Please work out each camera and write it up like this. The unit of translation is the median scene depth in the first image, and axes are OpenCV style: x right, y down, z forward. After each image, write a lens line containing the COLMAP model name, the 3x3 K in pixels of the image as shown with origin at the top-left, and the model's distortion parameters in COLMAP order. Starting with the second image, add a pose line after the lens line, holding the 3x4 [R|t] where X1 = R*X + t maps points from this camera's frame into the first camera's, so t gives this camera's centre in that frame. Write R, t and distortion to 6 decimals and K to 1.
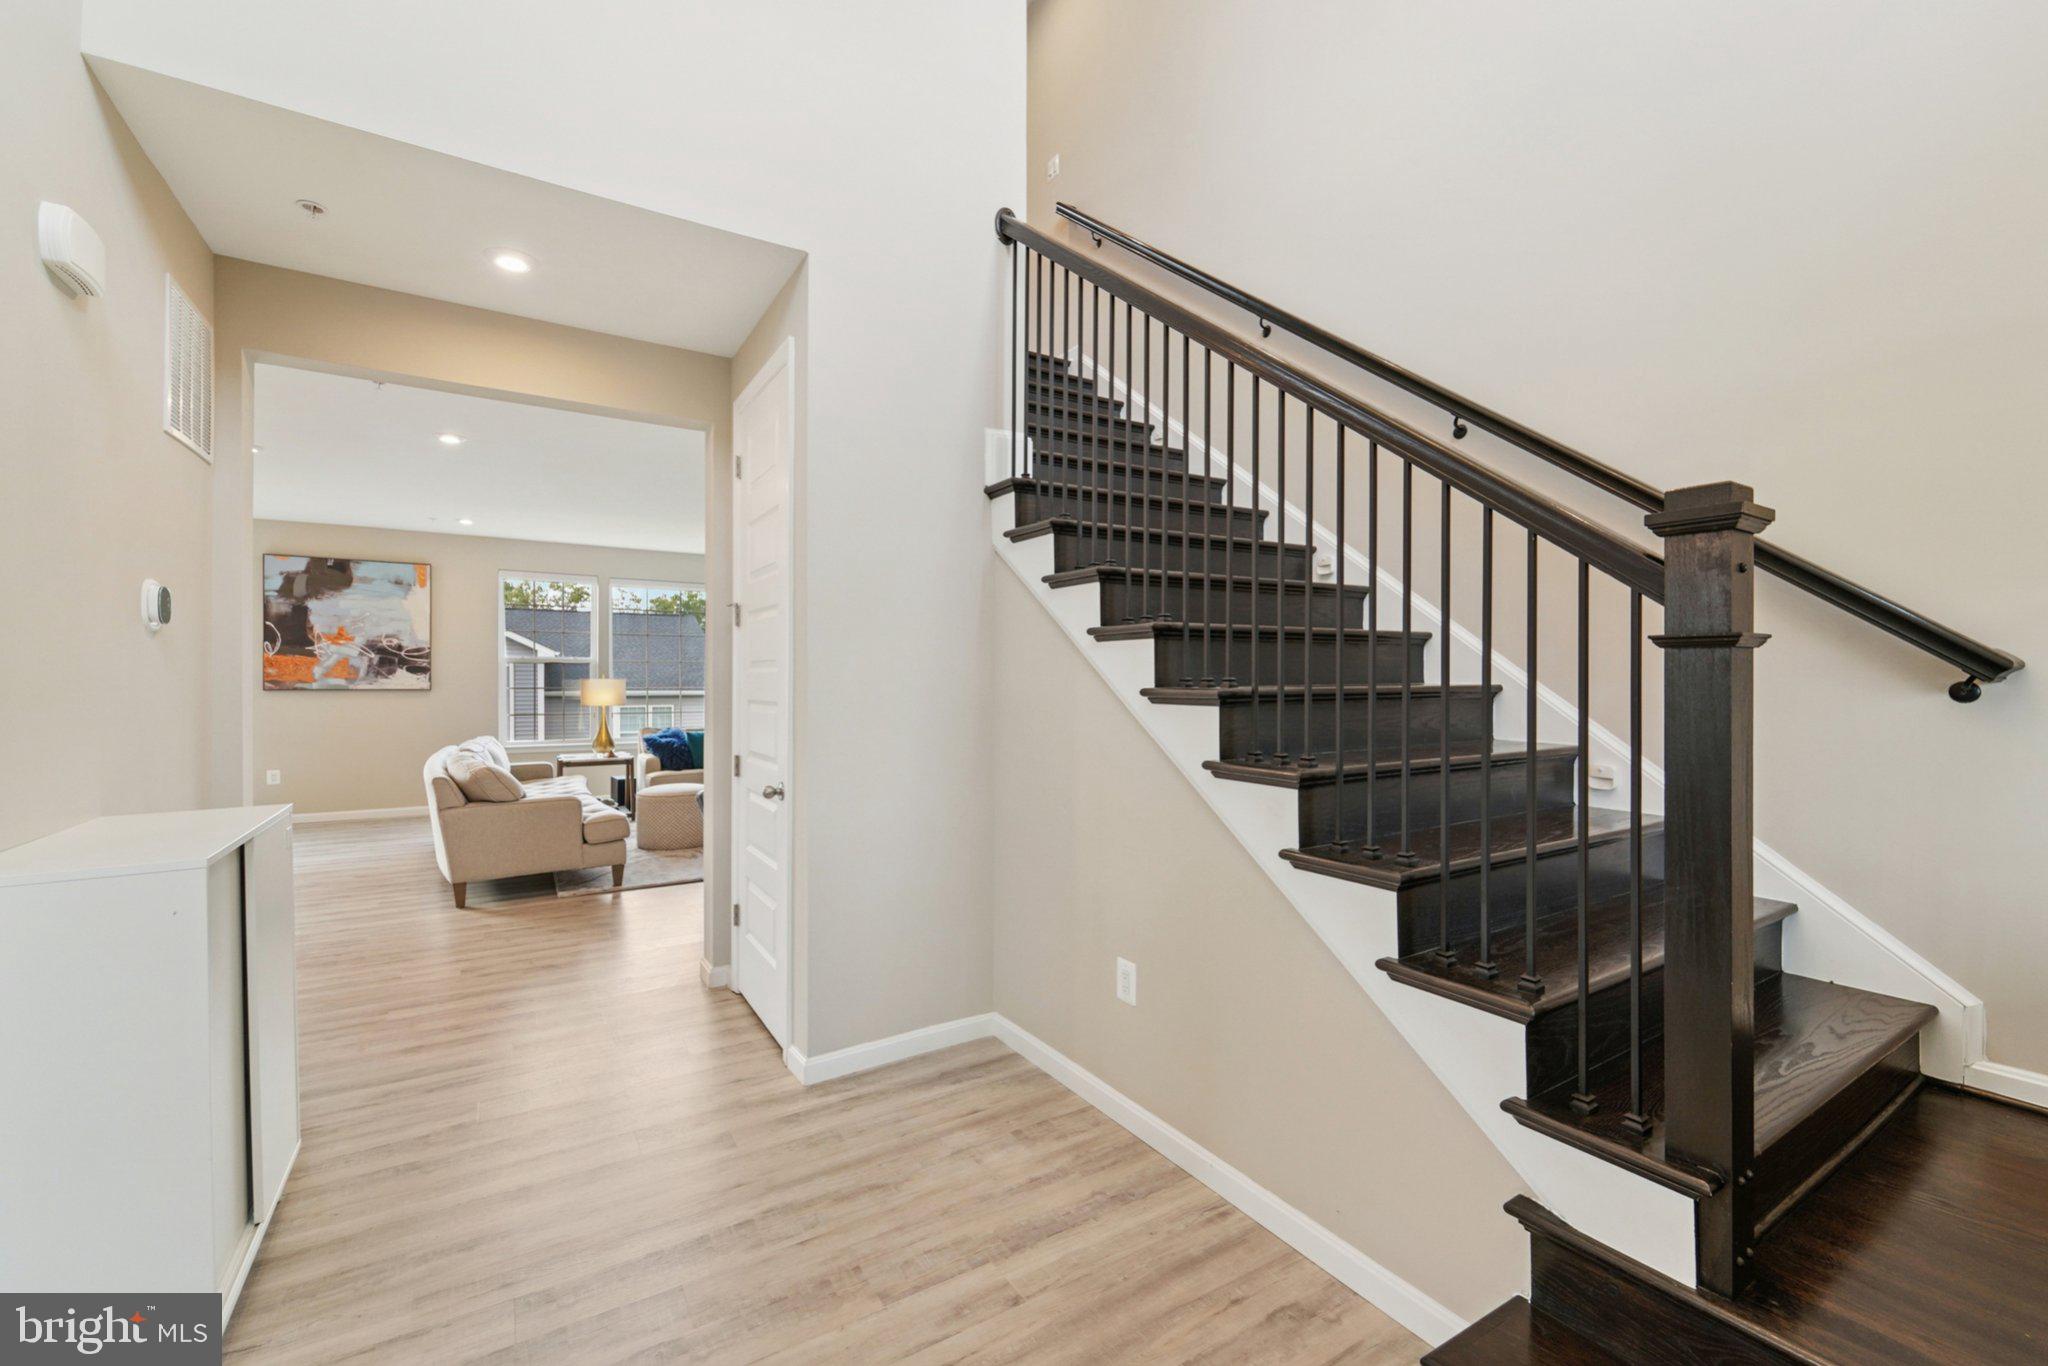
lens RADIAL K [[843.2, 0, 1023.5], [0, 843.2, 683.0], [0, 0, 1]] dist [0.008253, 0.000180]
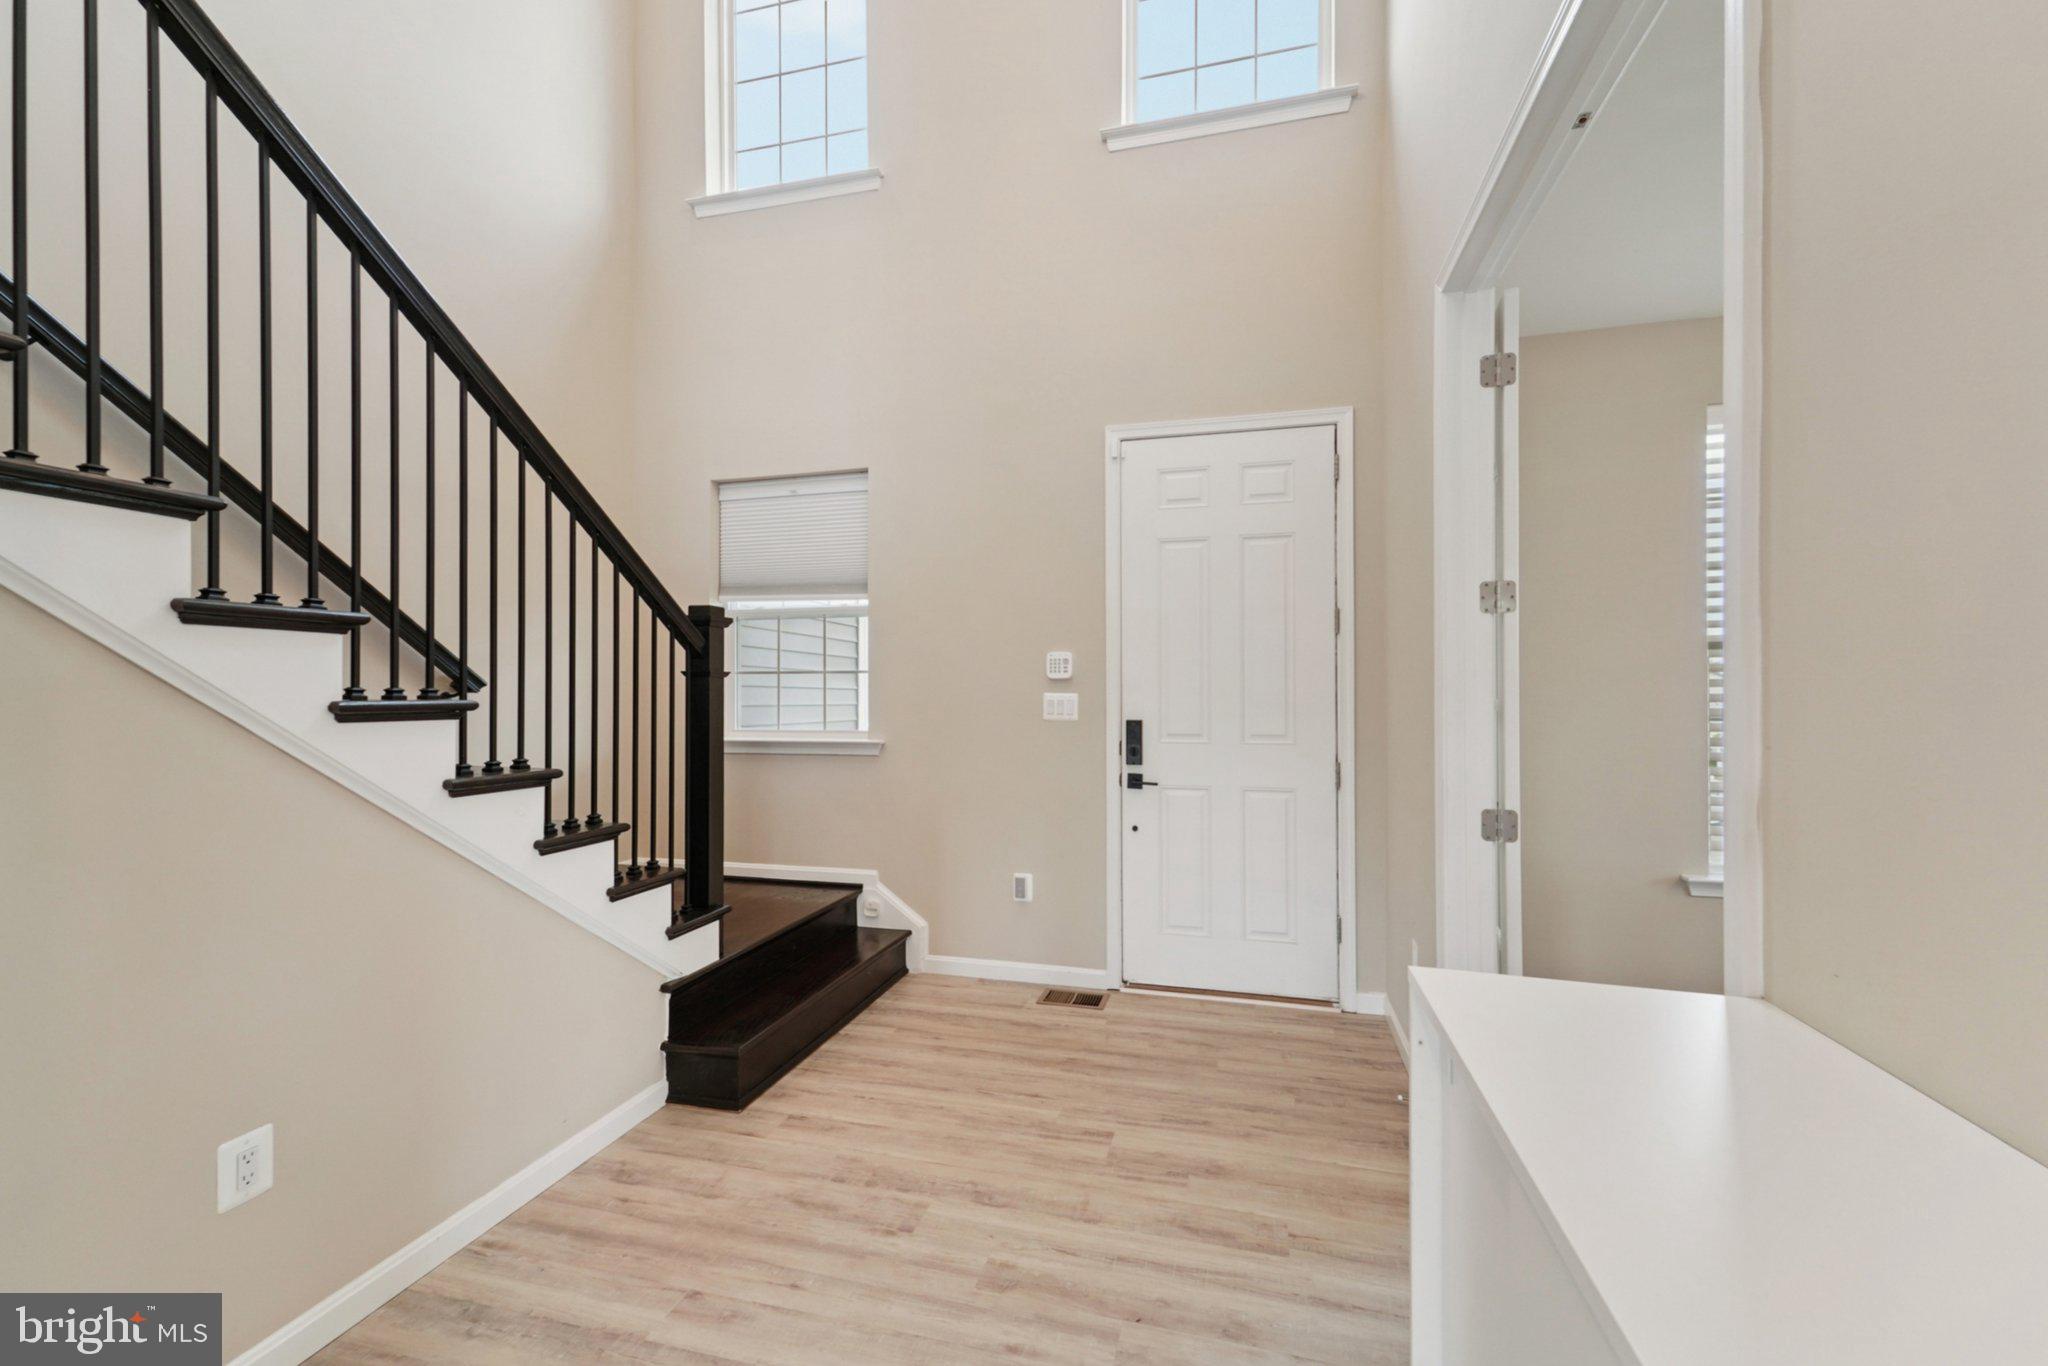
lens RADIAL K [[843.2, 0, 1027.4], [0, 843.2, 686.1], [0, 0, 1]] dist [0.008253, 0.000180]
pose [[-0.678690, 0.012972, 0.734310, -1.024758], [0.013732, 0.999893, -0.004972, 0.004847], [-0.734296, 0.006709, -0.678796, 1.367965]]
